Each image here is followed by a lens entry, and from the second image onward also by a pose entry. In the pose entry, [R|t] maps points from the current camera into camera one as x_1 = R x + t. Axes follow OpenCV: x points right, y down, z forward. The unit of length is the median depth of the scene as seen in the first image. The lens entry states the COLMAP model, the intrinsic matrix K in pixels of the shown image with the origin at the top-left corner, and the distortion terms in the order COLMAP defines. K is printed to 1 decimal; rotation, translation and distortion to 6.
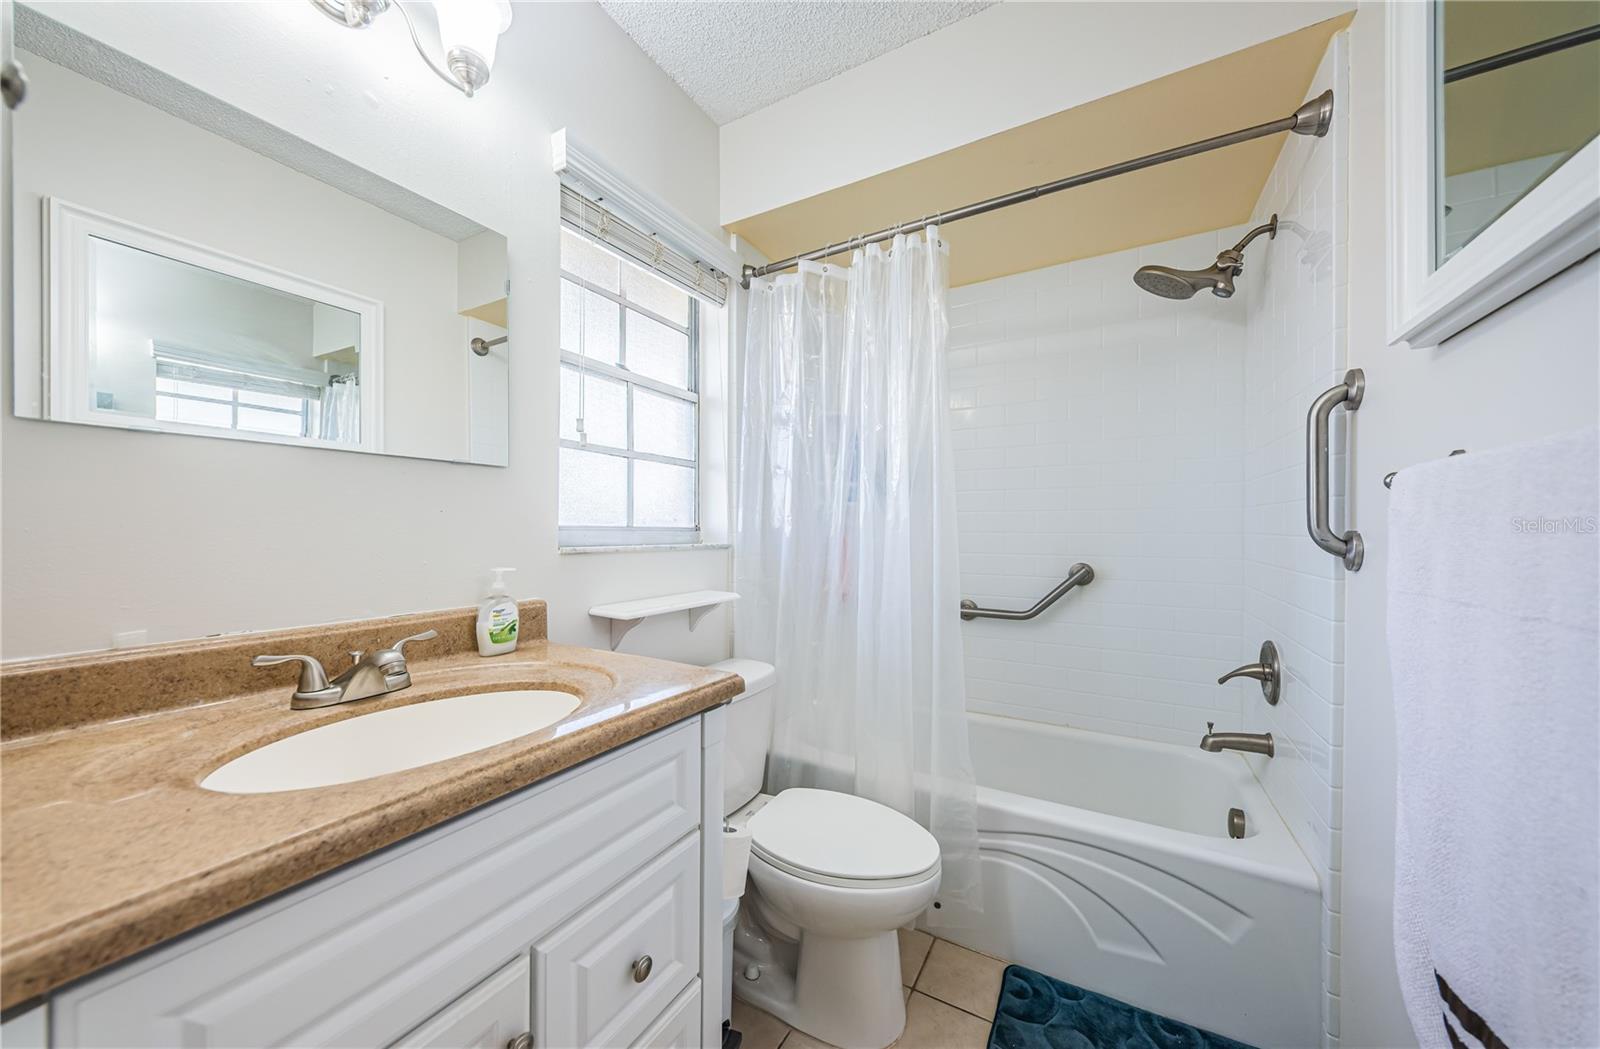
lens RADIAL K [[542.8, 0, 801.3], [0, 542.8, 529.5], [0, 0, 1]] dist [0.003093, -0.000389]
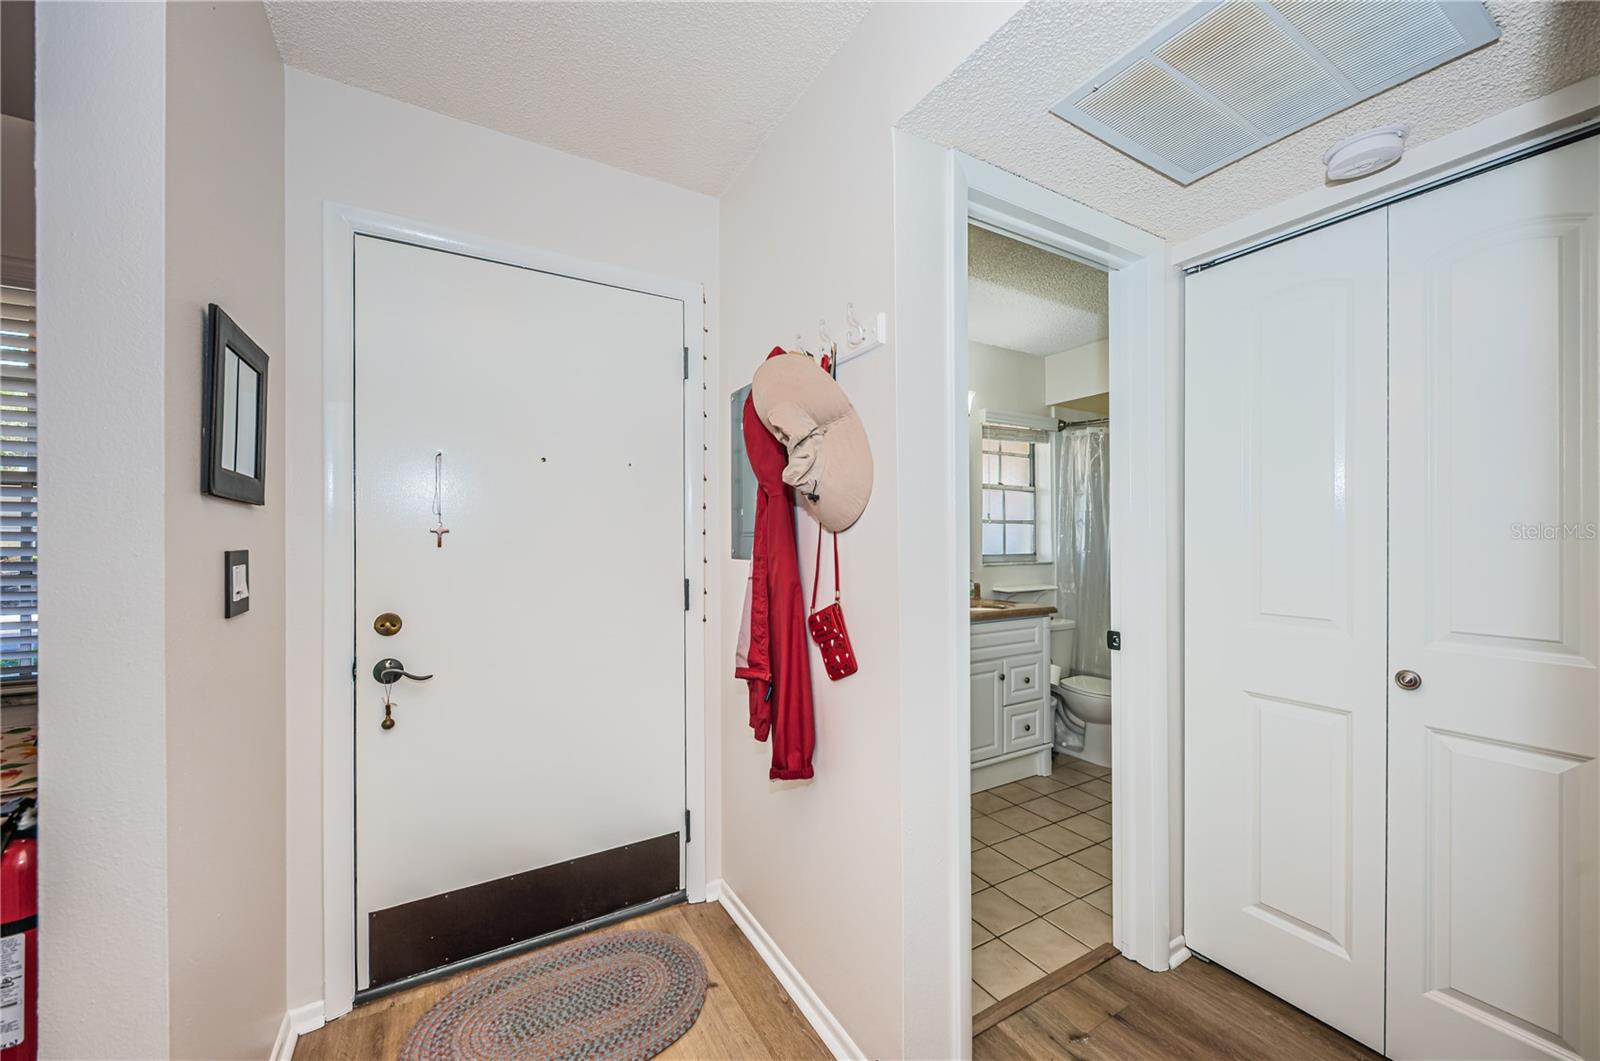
lens RADIAL K [[623.9, 0, 799.5], [0, 623.9, 535.8], [0, 0, 1]] dist [0.000817, 0.000019]
pose [[0.874514, -0.011239, -0.484869, 0.169231], [0.007910, 0.999929, -0.008911, -0.057291], [0.484935, 0.003957, 0.874541, -1.469221]]
